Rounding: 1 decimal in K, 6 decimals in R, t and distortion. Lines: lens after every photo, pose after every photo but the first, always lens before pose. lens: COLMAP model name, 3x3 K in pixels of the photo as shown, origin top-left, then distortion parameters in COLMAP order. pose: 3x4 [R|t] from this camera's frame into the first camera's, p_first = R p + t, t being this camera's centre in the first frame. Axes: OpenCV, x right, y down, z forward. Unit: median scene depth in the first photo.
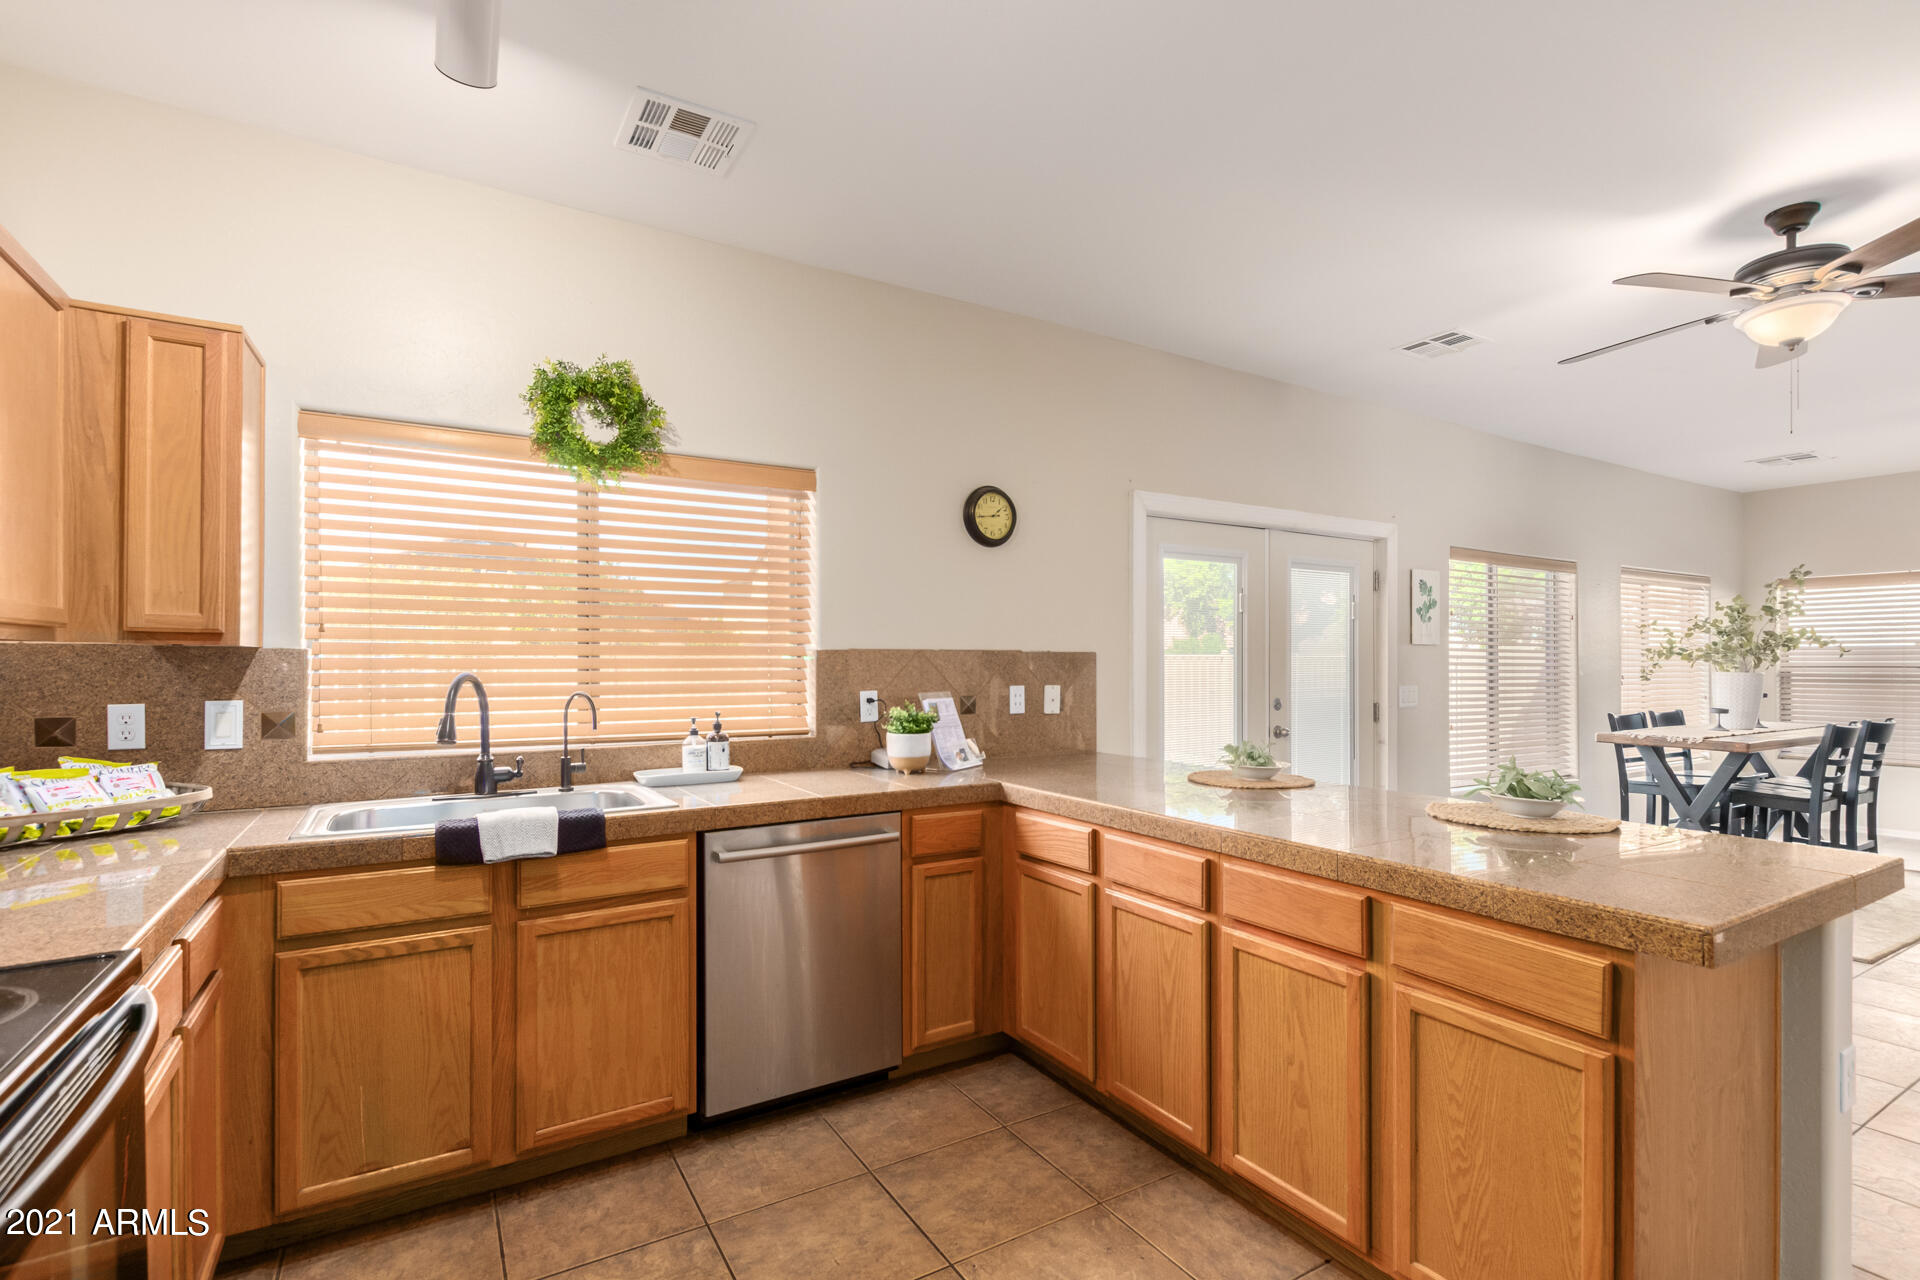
lens RADIAL K [[884.3, 0, 974.1], [0, 884.3, 662.9], [0, 0, 1]] dist [0.004382, 0.000813]
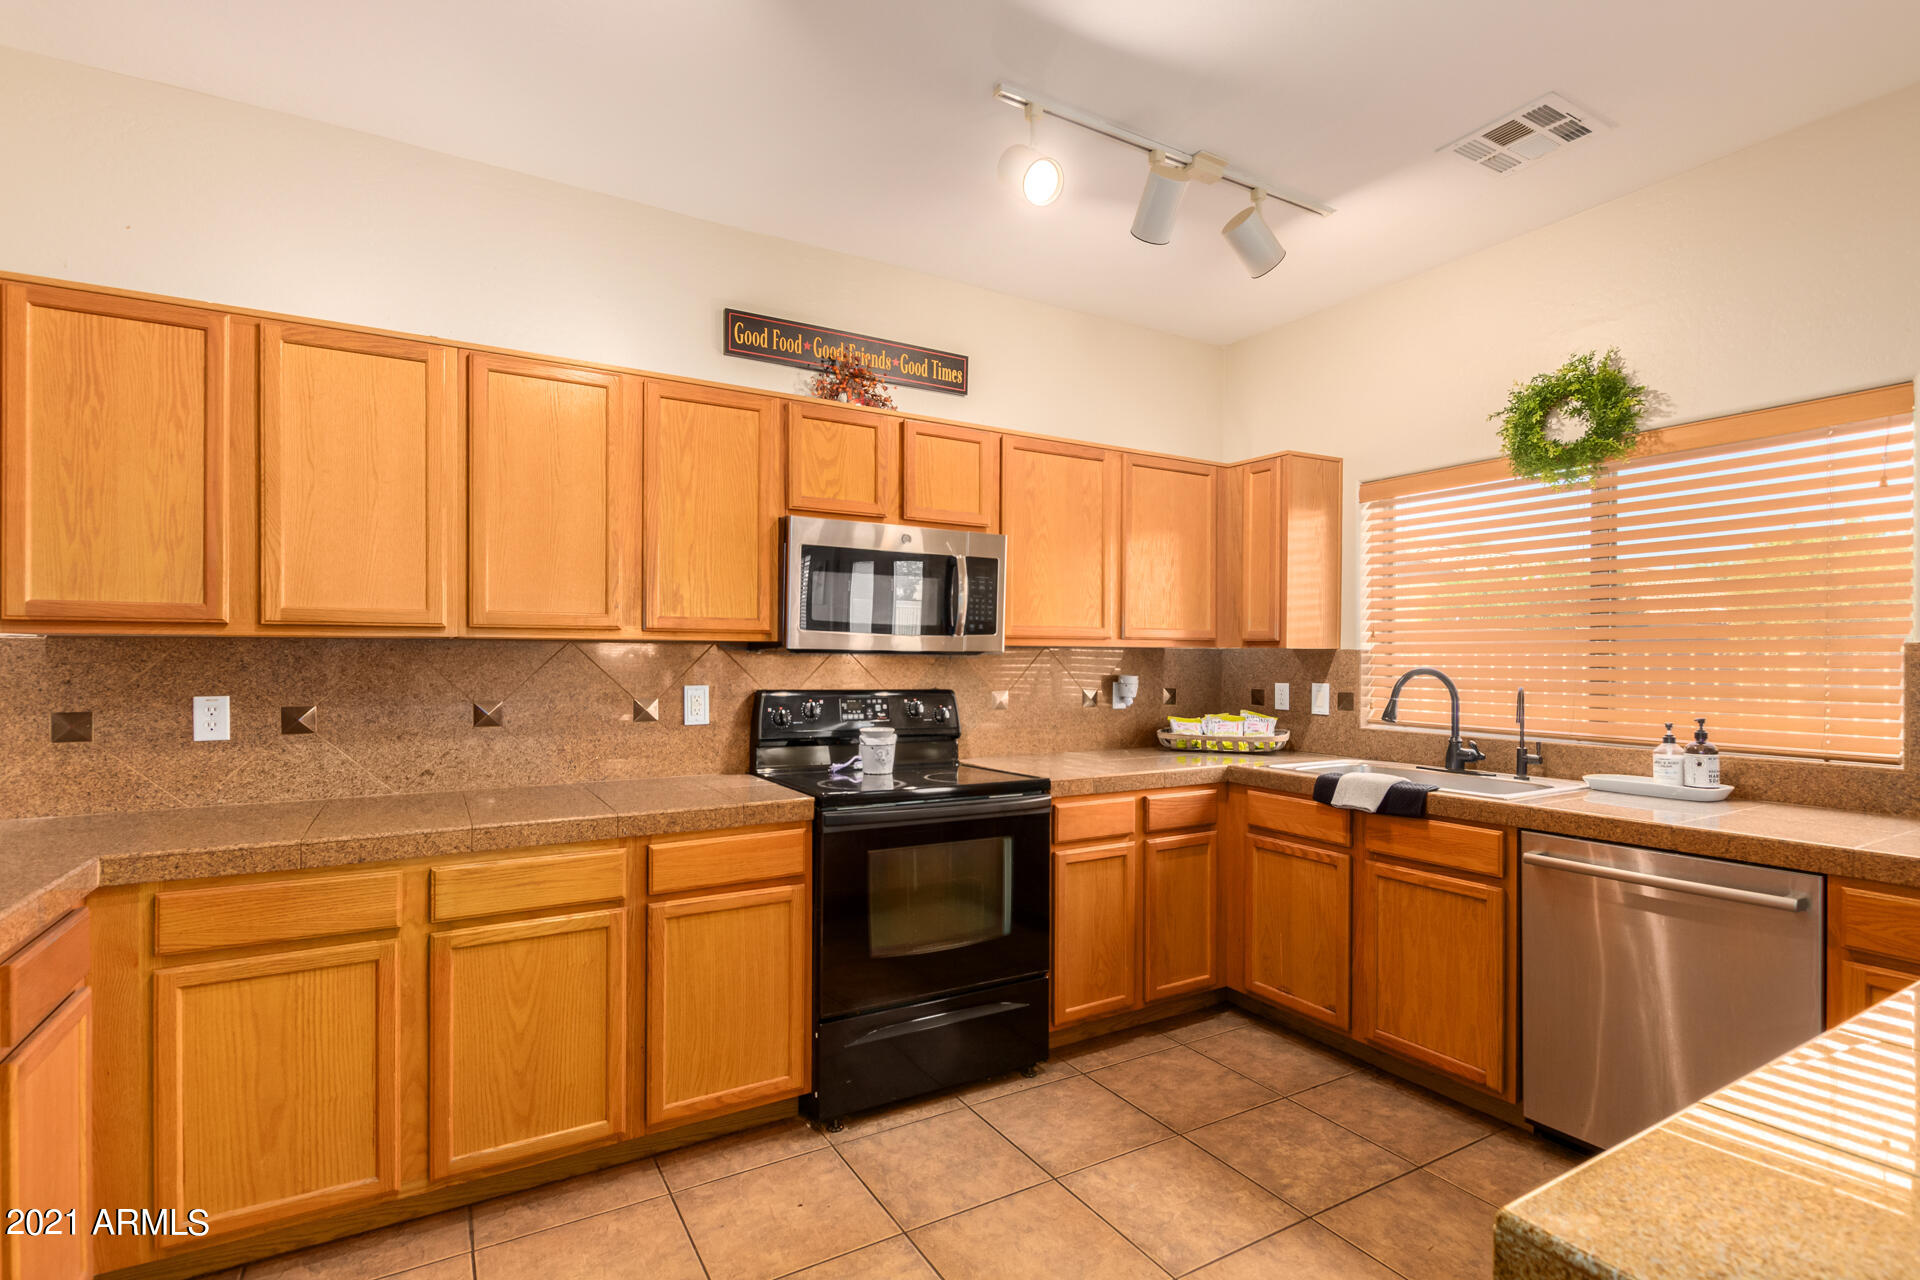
lens RADIAL K [[884.3, 0, 974.1], [0, 884.3, 662.9], [0, 0, 1]] dist [0.004382, 0.000813]
pose [[0.001492, 0.005708, -0.999983, 0.692690], [-0.004152, 0.999975, 0.005701, 0.000132], [0.999990, 0.004144, 0.001516, 0.379957]]
